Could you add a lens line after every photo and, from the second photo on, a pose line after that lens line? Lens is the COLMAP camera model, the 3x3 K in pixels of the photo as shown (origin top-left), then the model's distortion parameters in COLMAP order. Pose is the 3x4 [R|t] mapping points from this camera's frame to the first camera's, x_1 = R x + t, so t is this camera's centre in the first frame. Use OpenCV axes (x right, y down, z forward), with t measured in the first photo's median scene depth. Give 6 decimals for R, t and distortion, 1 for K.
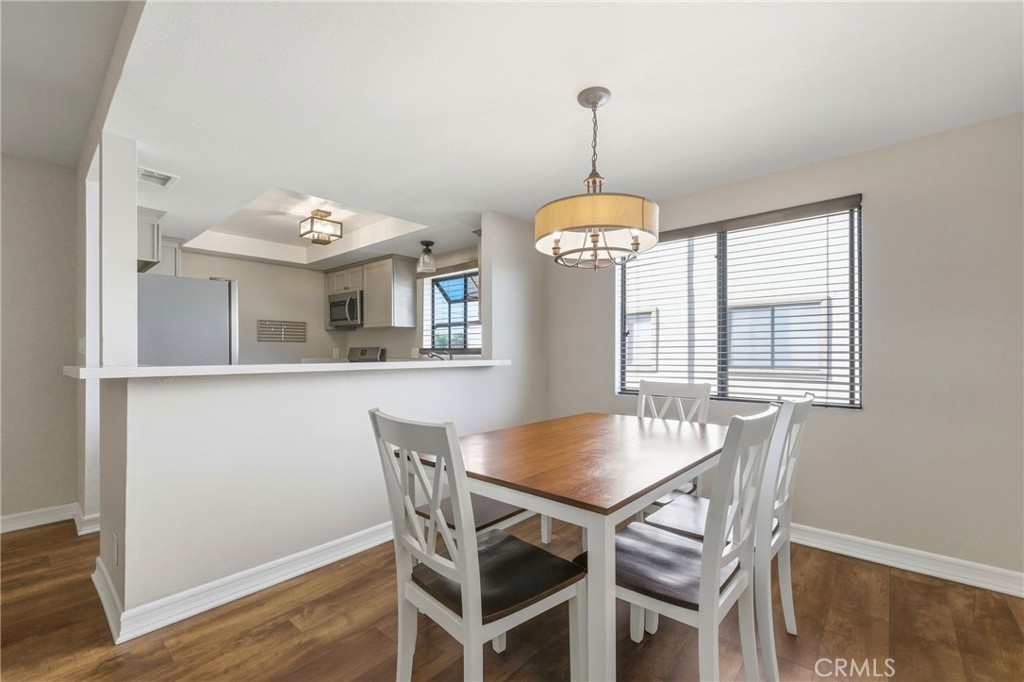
lens RADIAL K [[431.6, 0, 508.8], [0, 431.6, 347.4], [0, 0, 1]] dist [-0.002693, 0.000696]
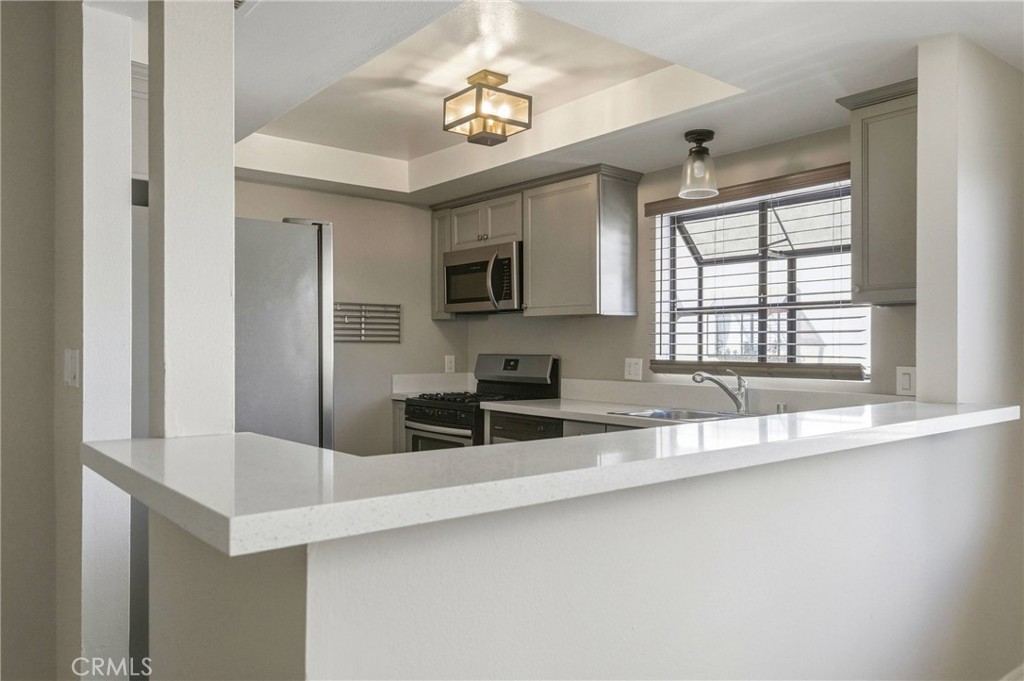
lens RADIAL K [[732.2, 0, 511.0], [0, 732.2, 350.9], [0, 0, 1]] dist [-0.018907, 0.016952]
pose [[0.986804, 0.006146, -0.161805, -0.267184], [-0.003747, 0.999879, 0.015128, -0.023438], [0.161879, -0.014322, 0.986707, 0.201158]]
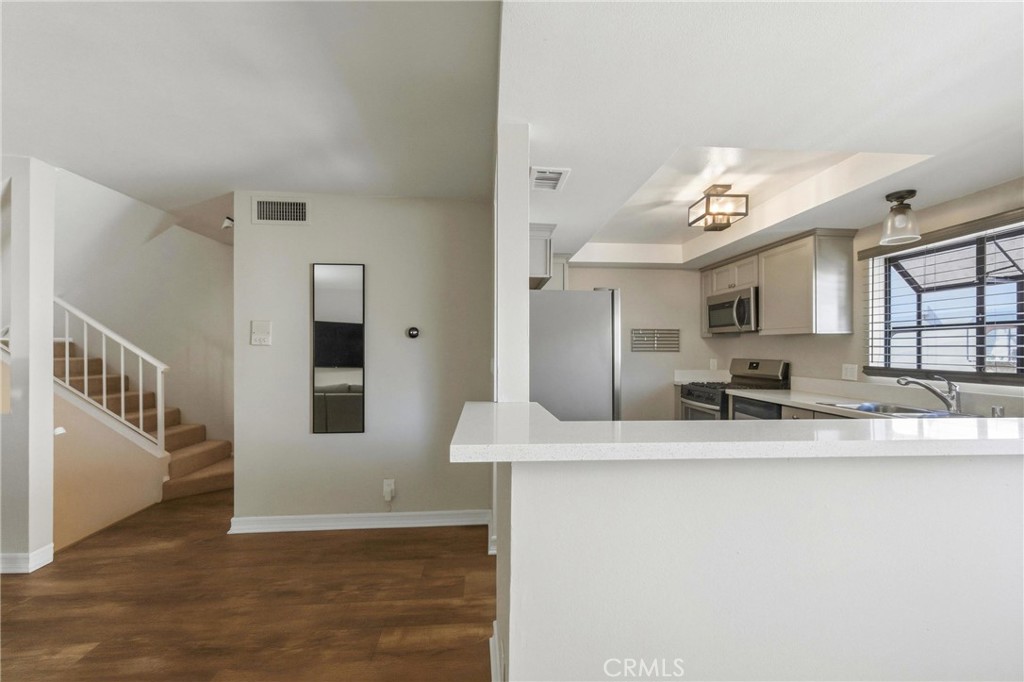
lens RADIAL K [[400.5, 0, 515.3], [0, 400.5, 347.9], [0, 0, 1]] dist [0.007091, -0.002388]
pose [[0.717003, 0.003760, -0.697059, -0.187682], [-0.000147, 0.999986, 0.005242, -0.033667], [0.697070, -0.003656, 0.716994, 0.232900]]
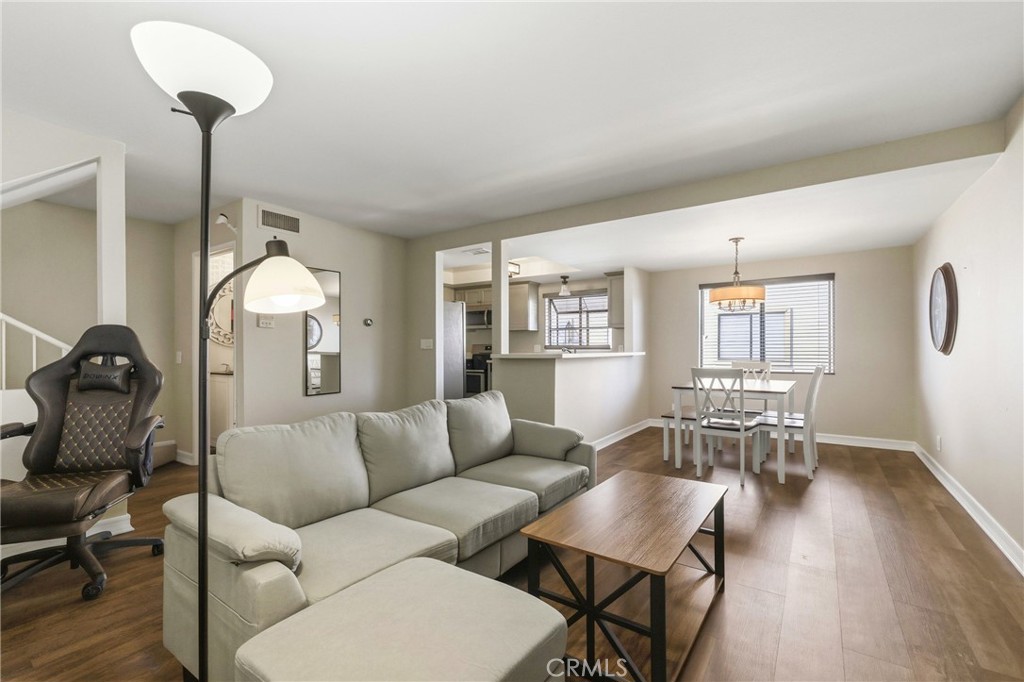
lens RADIAL K [[431.6, 0, 512.6], [0, 431.6, 343.7], [0, 0, 1]] dist [-0.002693, 0.000696]
pose [[0.993992, 0.002010, 0.109435, -0.557406], [-0.001953, 0.999998, -0.000625, -0.002262], [-0.109436, 0.000408, 0.993994, -0.527927]]
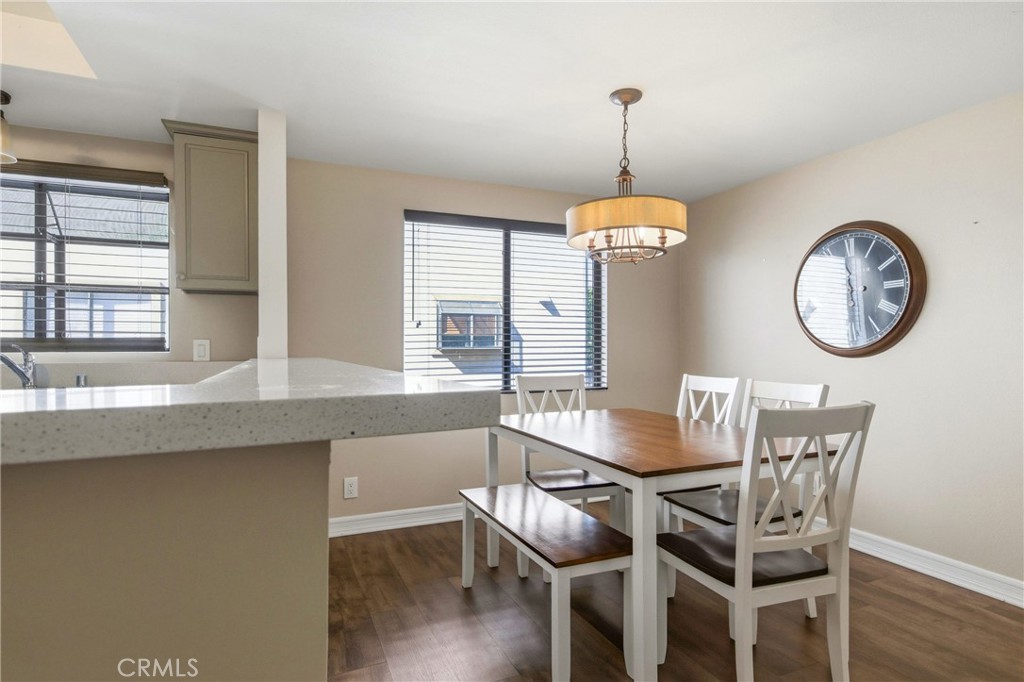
lens RADIAL K [[556.8, 0, 514.8], [0, 556.8, 345.1], [0, 0, 1]] dist [0.010828, 0.004461]
pose [[0.431590, 0.008406, 0.902031, -0.483891], [-0.007212, 0.999957, -0.005868, 0.009888], [-0.902041, -0.003973, 0.431632, 0.288559]]
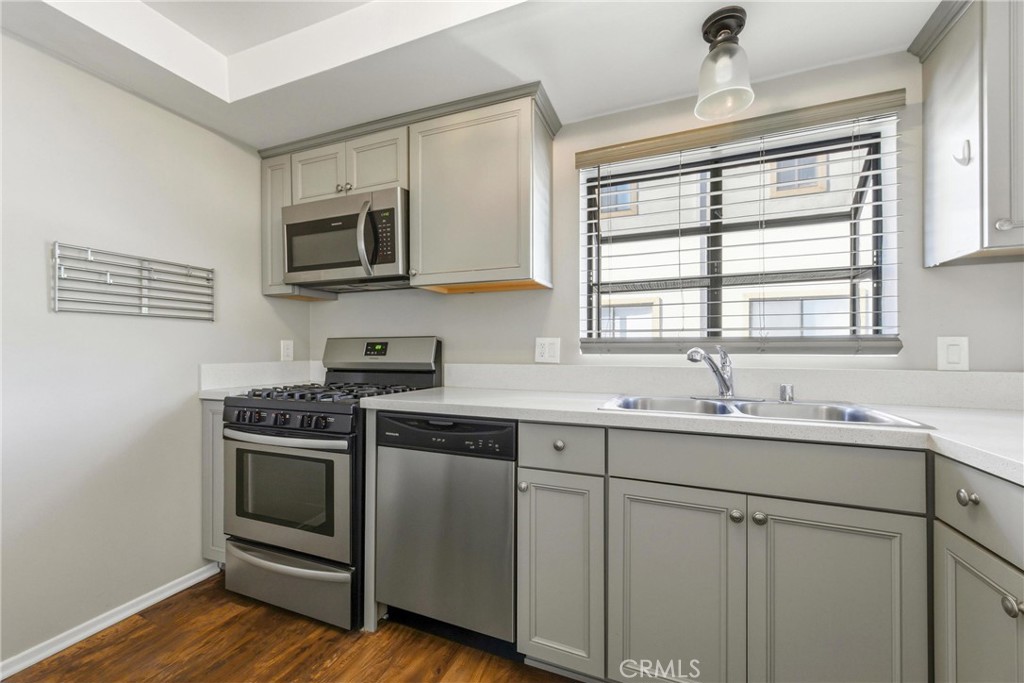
lens RADIAL K [[400.5, 0, 515.6], [0, 400.5, 347.8], [0, 0, 1]] dist [0.007091, -0.002388]
pose [[0.940872, 0.000681, 0.338761, -0.462812], [-0.003949, 0.999952, 0.008958, 0.009083], [-0.338739, -0.009766, 0.940830, 0.778043]]
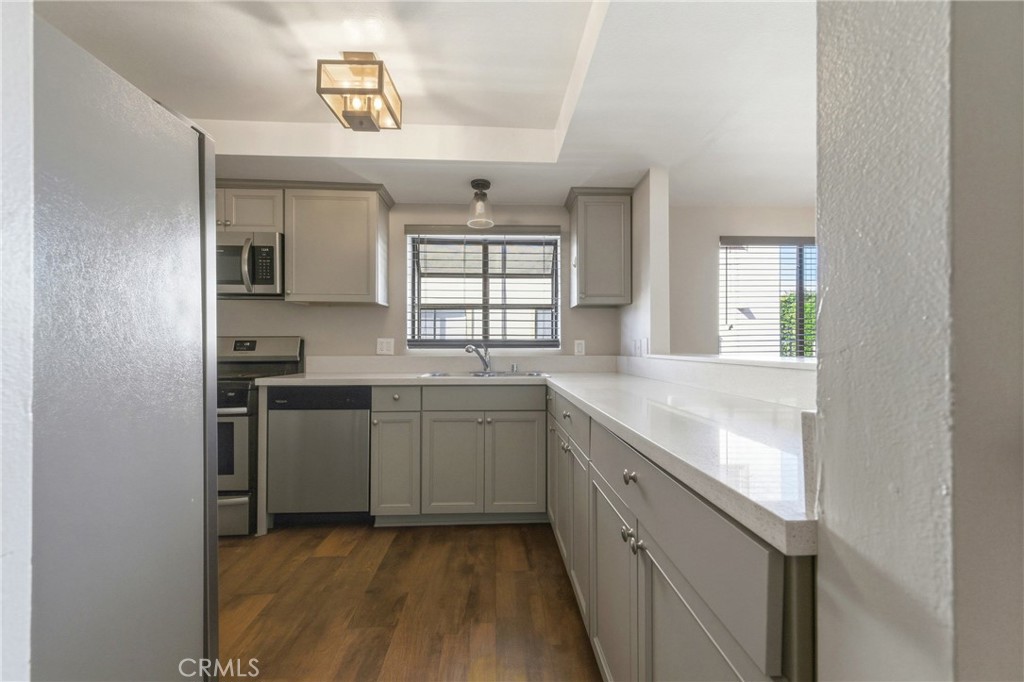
lens RADIAL K [[400.5, 0, 512.8], [0, 400.5, 345.4], [0, 0, 1]] dist [0.007091, -0.002388]
pose [[0.718733, 0.002205, 0.695282, -0.607875], [-0.008778, 0.999944, 0.005903, 0.007701], [-0.695231, -0.010346, 0.718712, 0.524658]]
